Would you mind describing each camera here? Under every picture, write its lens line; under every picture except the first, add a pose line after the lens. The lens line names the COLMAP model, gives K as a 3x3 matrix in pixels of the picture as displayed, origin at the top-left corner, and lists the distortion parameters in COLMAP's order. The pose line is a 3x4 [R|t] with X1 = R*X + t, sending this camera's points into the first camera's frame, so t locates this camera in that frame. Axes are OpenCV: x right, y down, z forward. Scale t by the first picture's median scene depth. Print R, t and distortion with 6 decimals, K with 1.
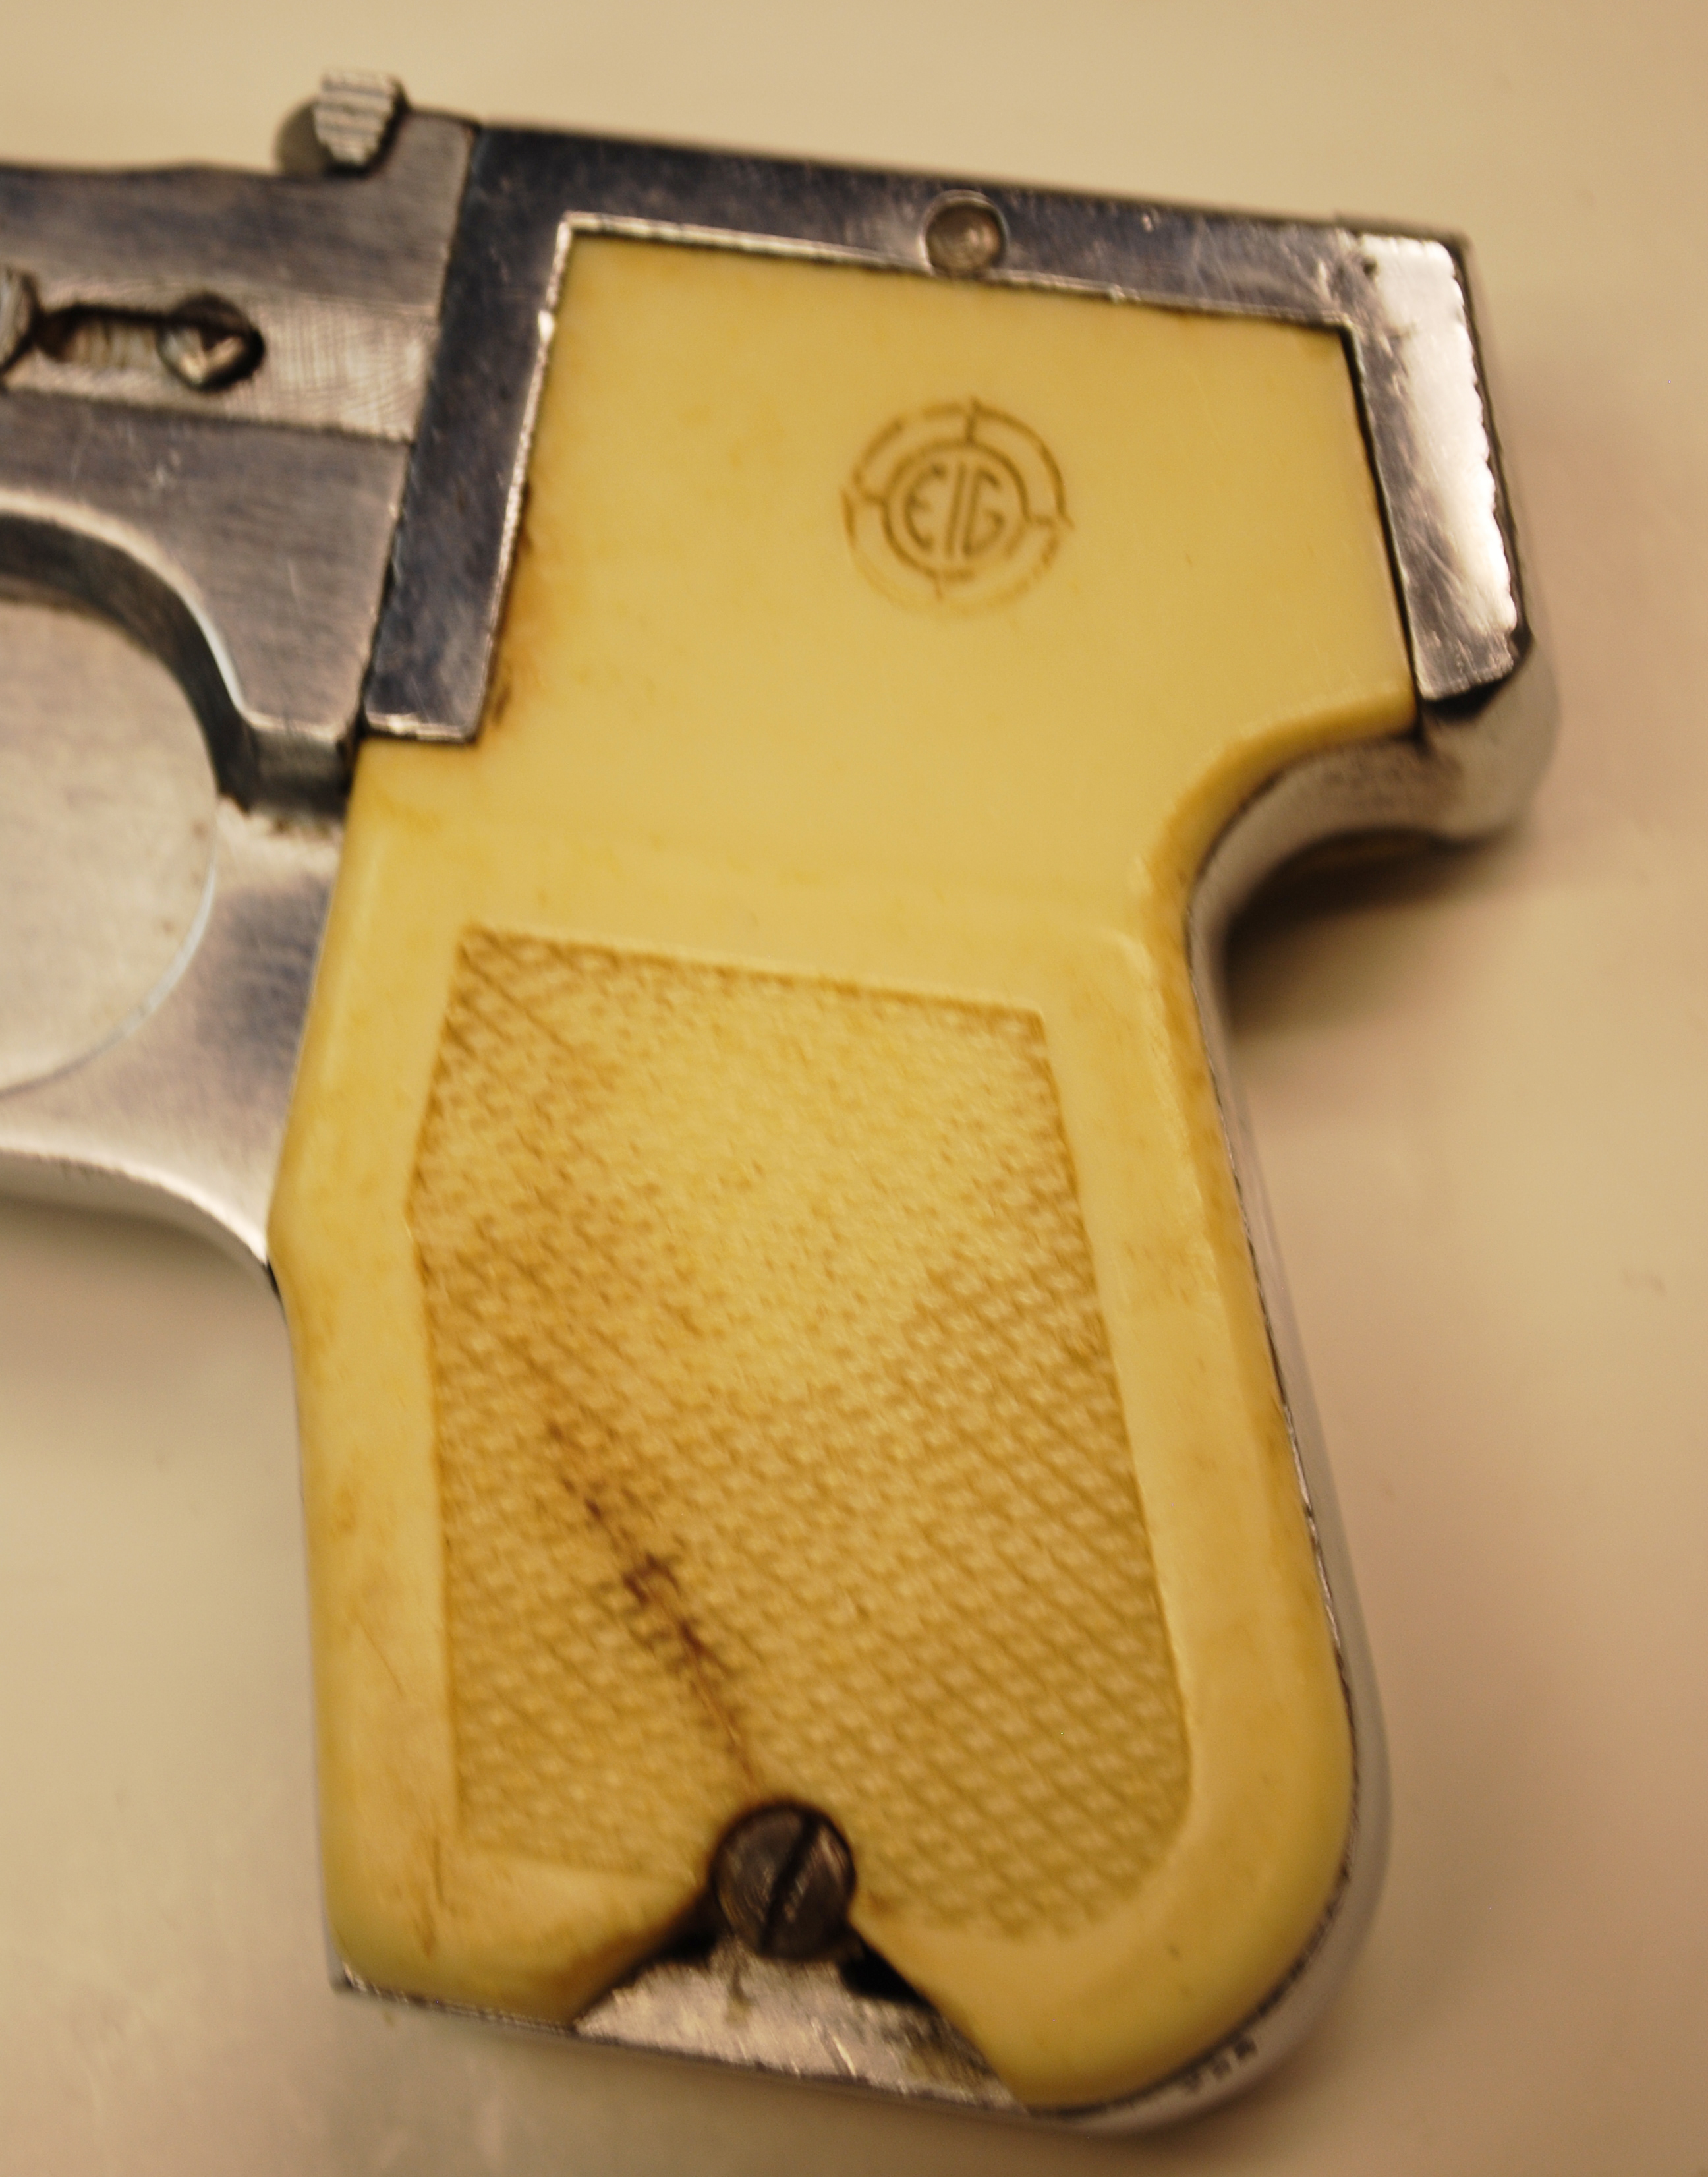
lens RADIAL K [[4757.2, 0, 854.0], [0, 4757.2, 1088.5], [0, 0, 1]] dist [0.021726, -0.090560]
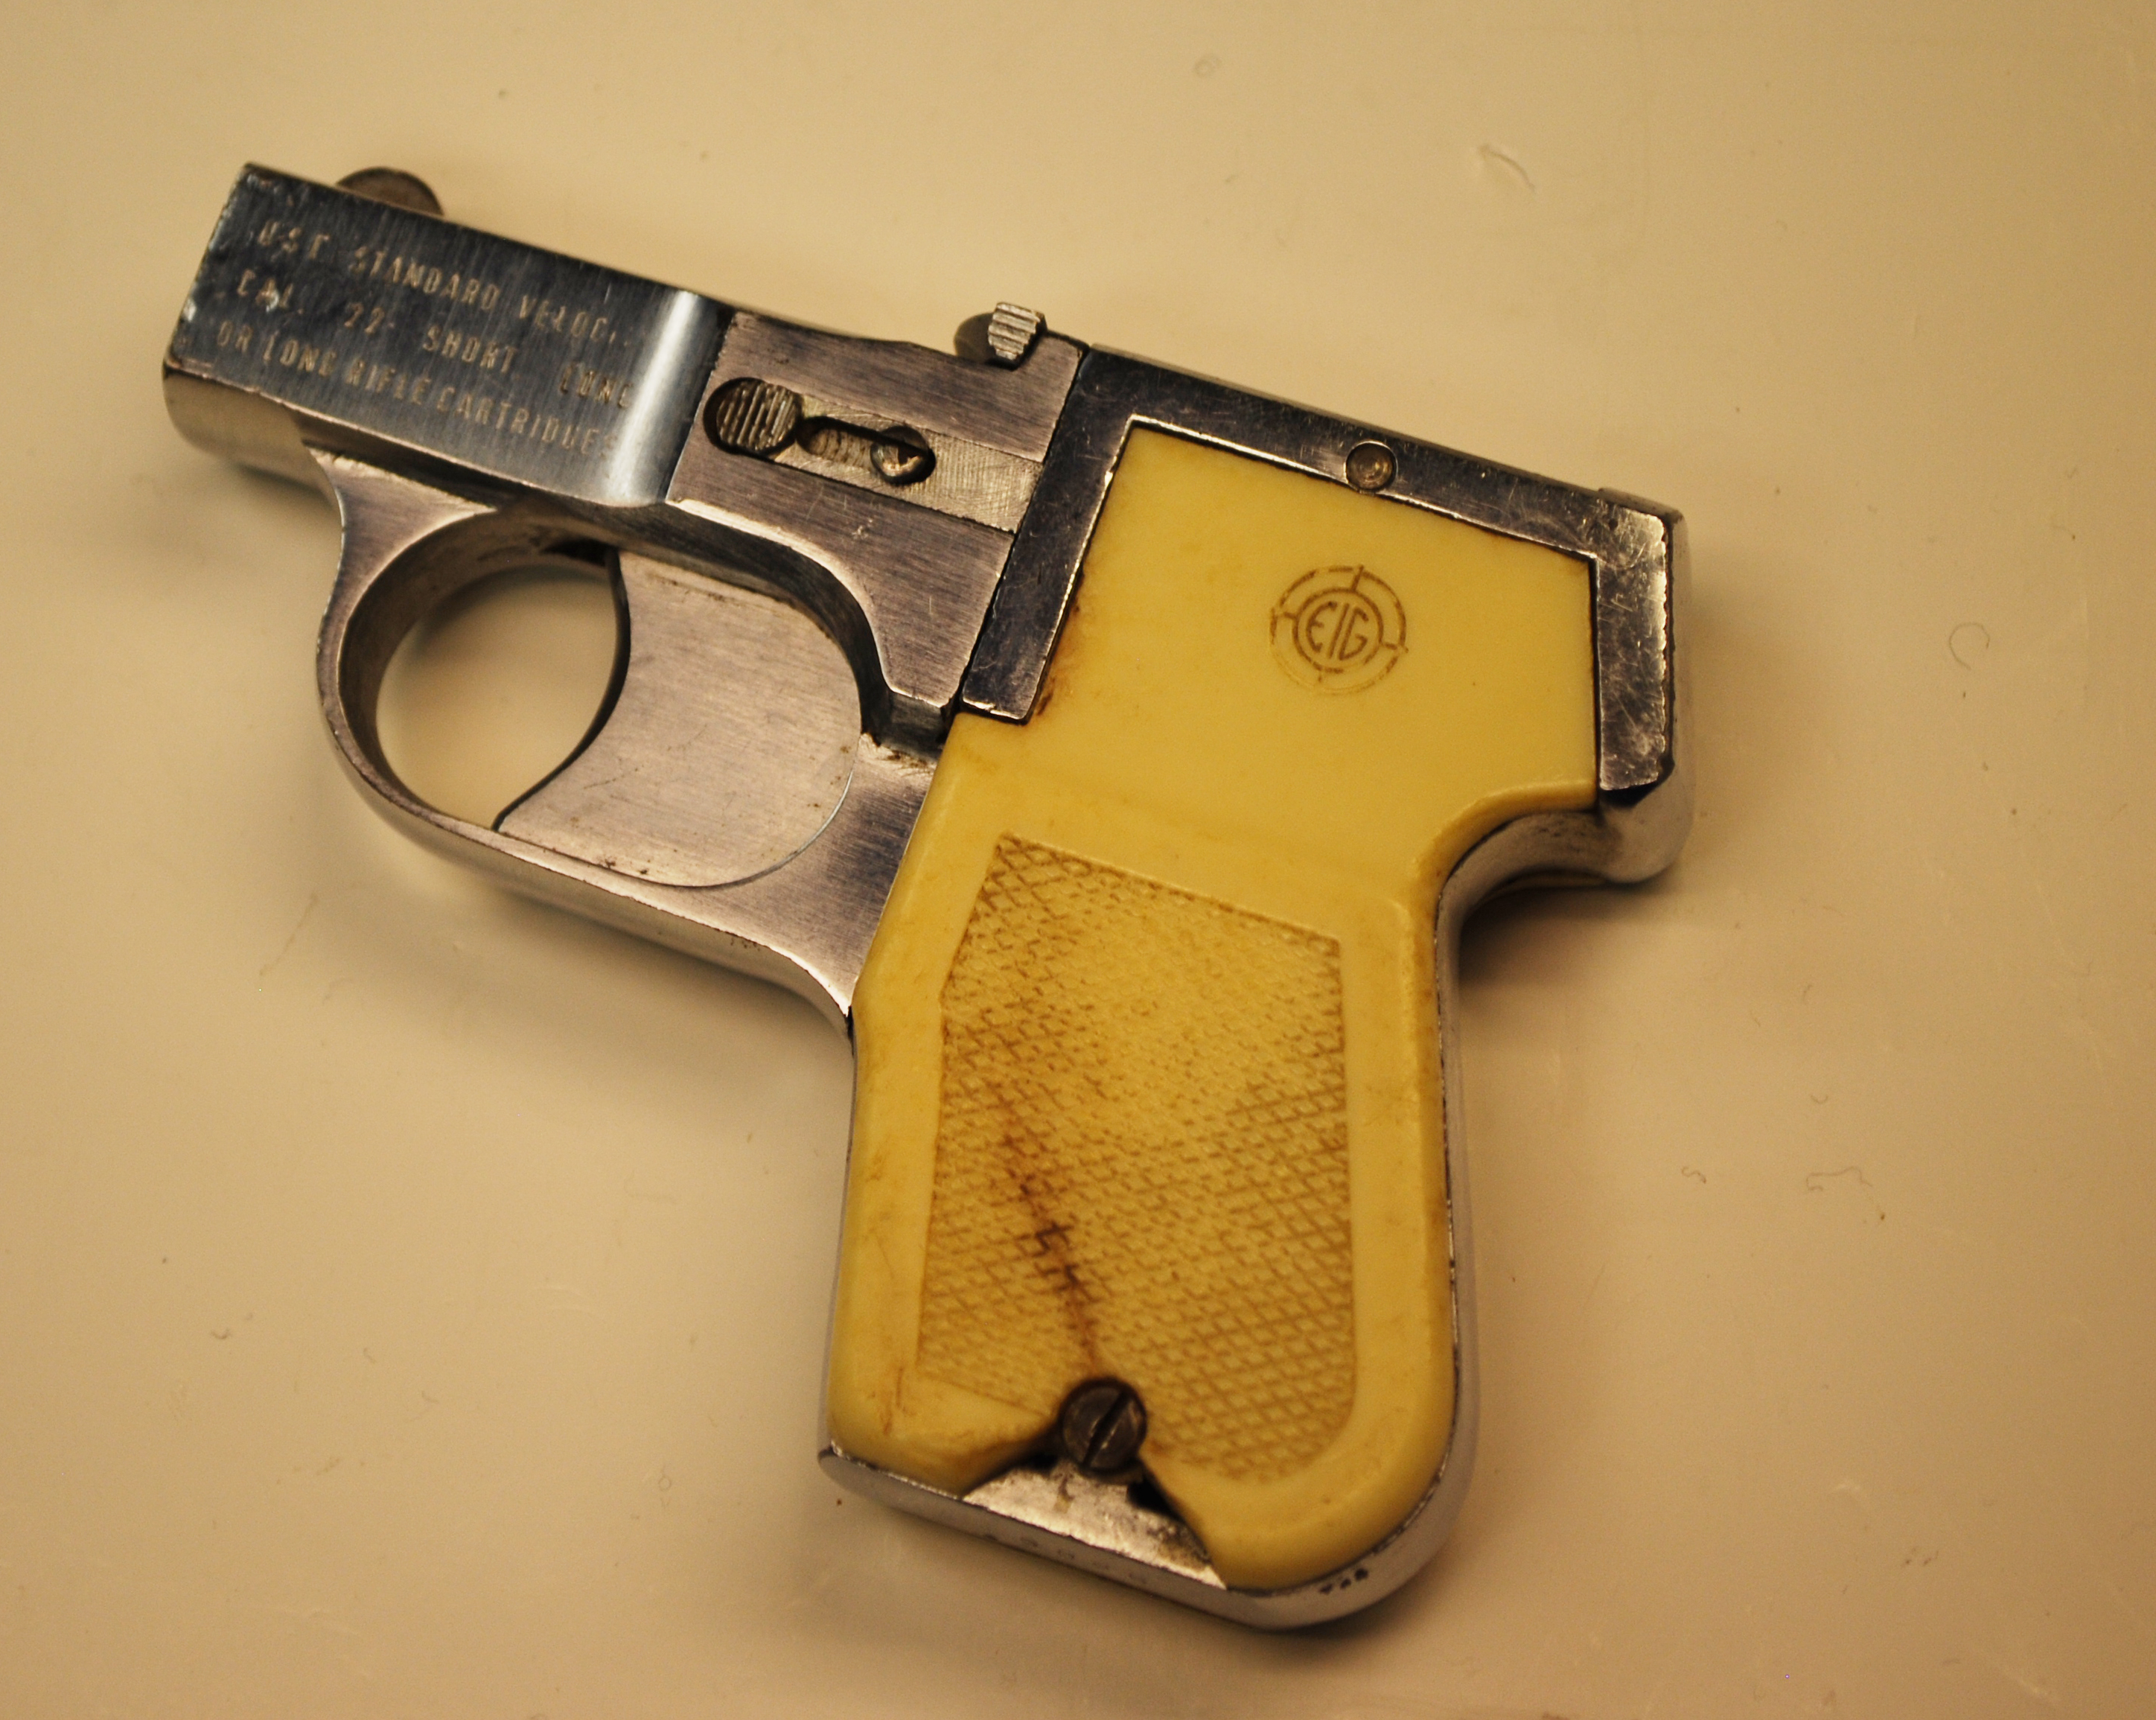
lens RADIAL K [[5378.6, 0, 1078.0], [0, 5378.6, 860.0], [0, 0, 1]] dist [0.018375, 0.109329]
pose [[0.986590, 0.160485, -0.029757, 0.000729], [-0.161818, 0.985567, -0.049728, 0.063942], [0.021347, 0.053876, 0.998319, -0.861662]]
